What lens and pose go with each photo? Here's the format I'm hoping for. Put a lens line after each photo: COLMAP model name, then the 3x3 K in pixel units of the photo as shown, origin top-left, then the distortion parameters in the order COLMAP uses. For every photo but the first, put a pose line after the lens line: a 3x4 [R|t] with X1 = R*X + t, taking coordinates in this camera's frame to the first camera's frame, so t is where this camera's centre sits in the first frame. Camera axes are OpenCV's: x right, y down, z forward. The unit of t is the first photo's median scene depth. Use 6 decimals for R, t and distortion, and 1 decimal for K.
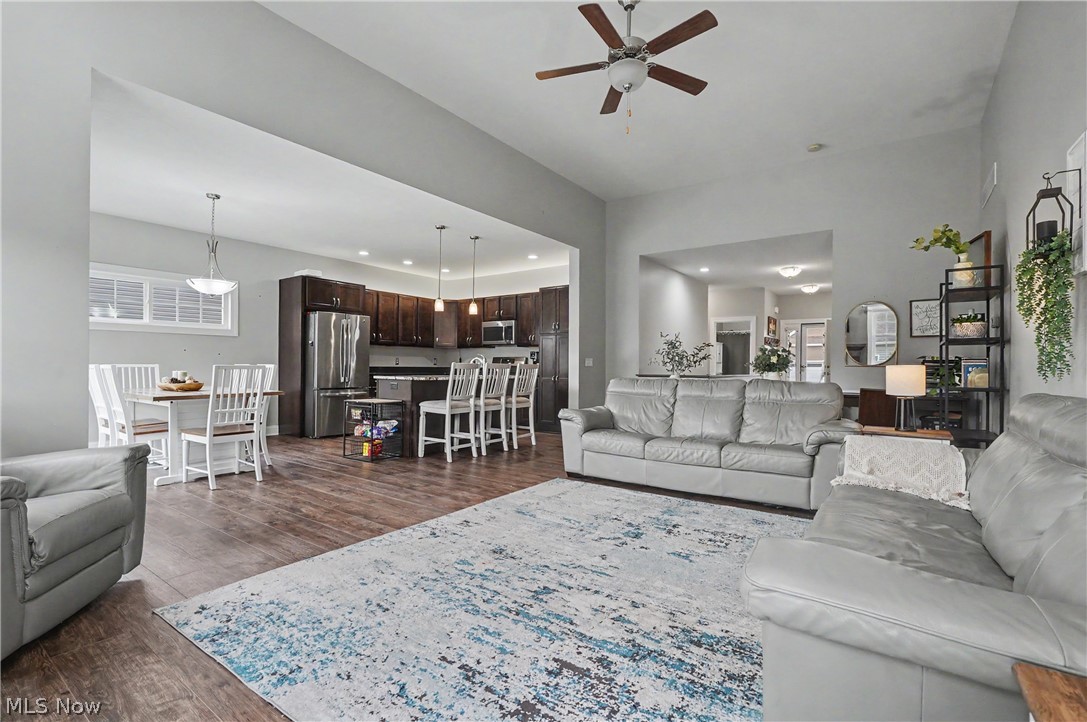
lens RADIAL K [[499.0, 0, 541.9], [0, 499.0, 364.9], [0, 0, 1]] dist [-0.002743, -0.000038]
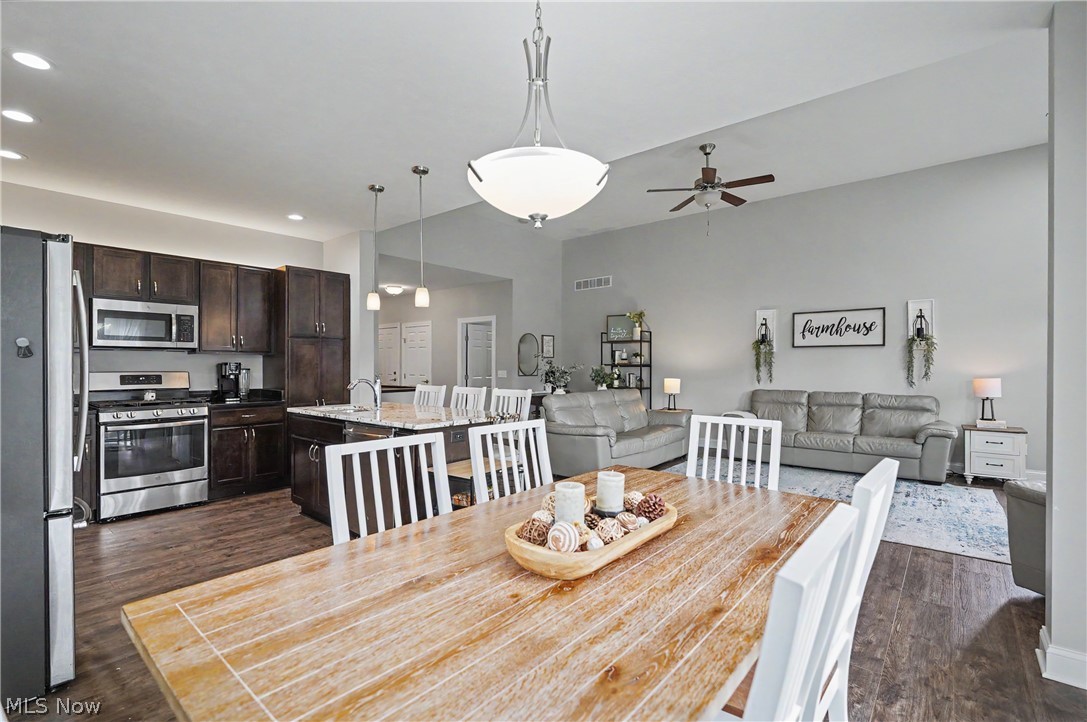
lens RADIAL K [[493.4, 0, 544.9], [0, 493.4, 366.4], [0, 0, 1]] dist [-0.009474, 0.000335]
pose [[0.065127, -0.011785, 0.997807, -0.874632], [-0.005210, 0.999913, 0.012150, -0.046958], [-0.997863, -0.005990, 0.065060, 0.883127]]
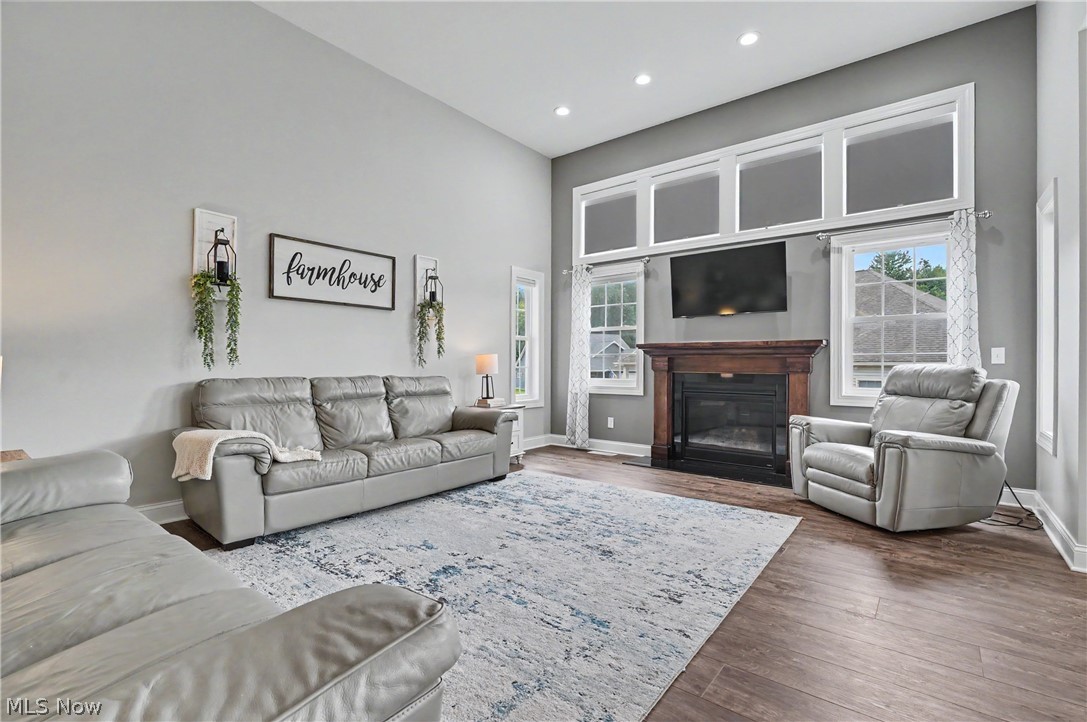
lens RADIAL K [[493.9, 0, 544.7], [0, 493.9, 362.5], [0, 0, 1]] dist [-0.007936, 0.000413]
pose [[-0.998898, -0.013599, 0.044916, -0.001816], [-0.013918, 0.999880, -0.006793, 0.003659], [-0.044818, -0.007411, -0.998968, 0.985350]]
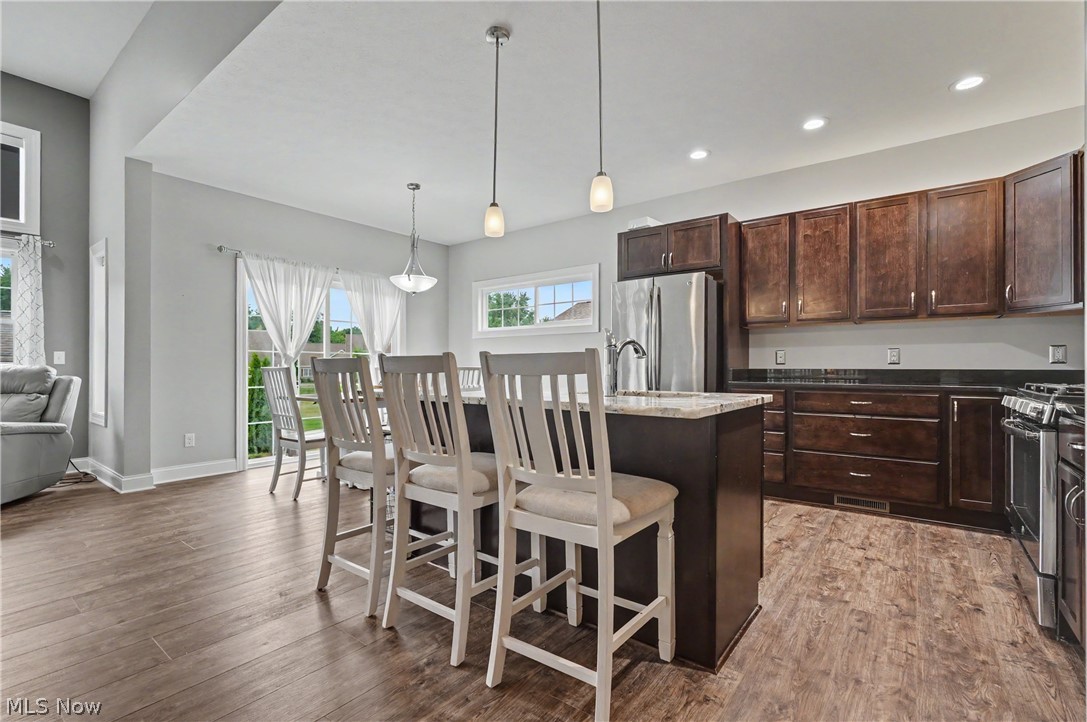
lens RADIAL K [[486.4, 0, 543.1], [0, 486.4, 366.7], [0, 0, 1]] dist [-0.009001, -0.000350]
pose [[-0.028989, -0.011059, -0.999519, 0.218741], [0.003648, 0.999931, -0.011169, 0.008656], [0.999573, -0.003970, -0.028946, 1.149468]]
